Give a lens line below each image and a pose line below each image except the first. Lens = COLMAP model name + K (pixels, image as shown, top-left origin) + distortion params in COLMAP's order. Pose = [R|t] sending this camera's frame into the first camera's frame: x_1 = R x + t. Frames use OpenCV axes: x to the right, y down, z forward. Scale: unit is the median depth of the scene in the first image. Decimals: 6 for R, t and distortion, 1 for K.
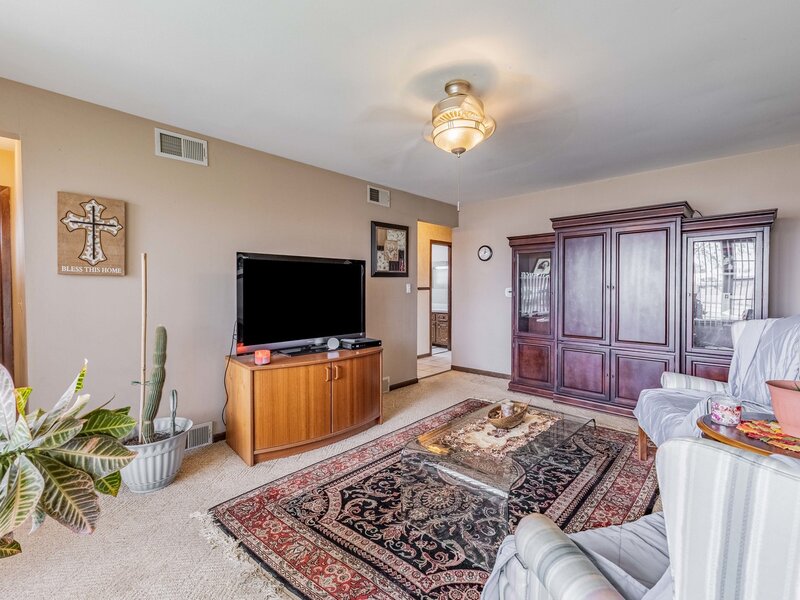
lens RADIAL K [[375.7, 0, 397.3], [0, 375.7, 292.1], [0, 0, 1]] dist [0.008572, -0.000068]
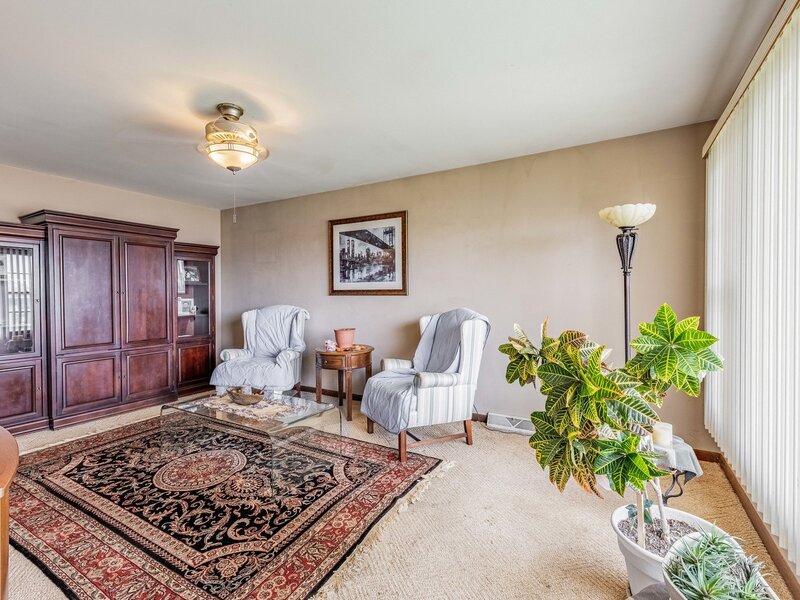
lens RADIAL K [[368.2, 0, 400.0], [0, 368.2, 300.0], [0, 0, 1]] dist [0.001621, 0.000164]
pose [[-0.231395, -0.014861, 0.972746, -0.994530], [0.019332, 0.999616, 0.019871, 0.003267], [-0.972668, 0.023403, -0.231019, 0.785249]]
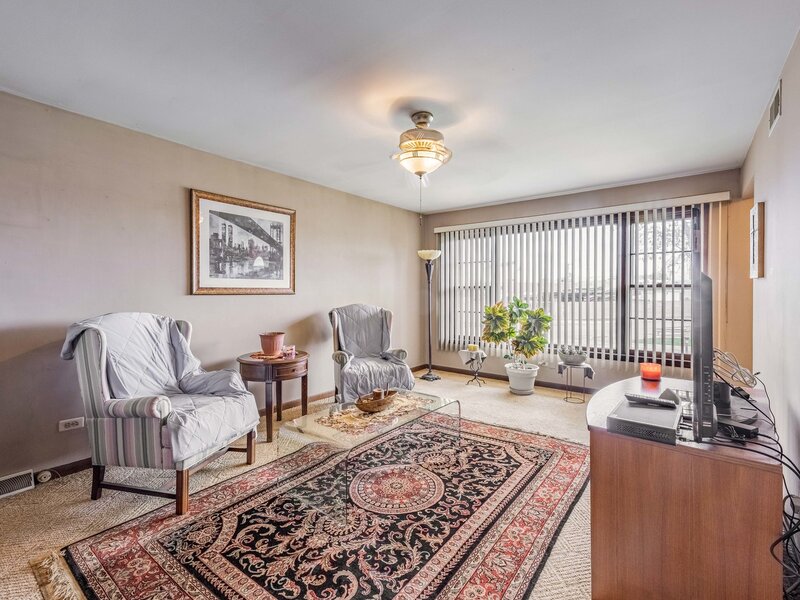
lens RADIAL K [[375.7, 0, 397.3], [0, 375.7, 292.1], [0, 0, 1]] dist [0.008572, -0.000068]
pose [[-0.995925, 0.003565, -0.090118, 0.338648], [0.002424, 0.999916, 0.012763, -0.015012], [0.090156, 0.012493, -0.995849, 2.157783]]
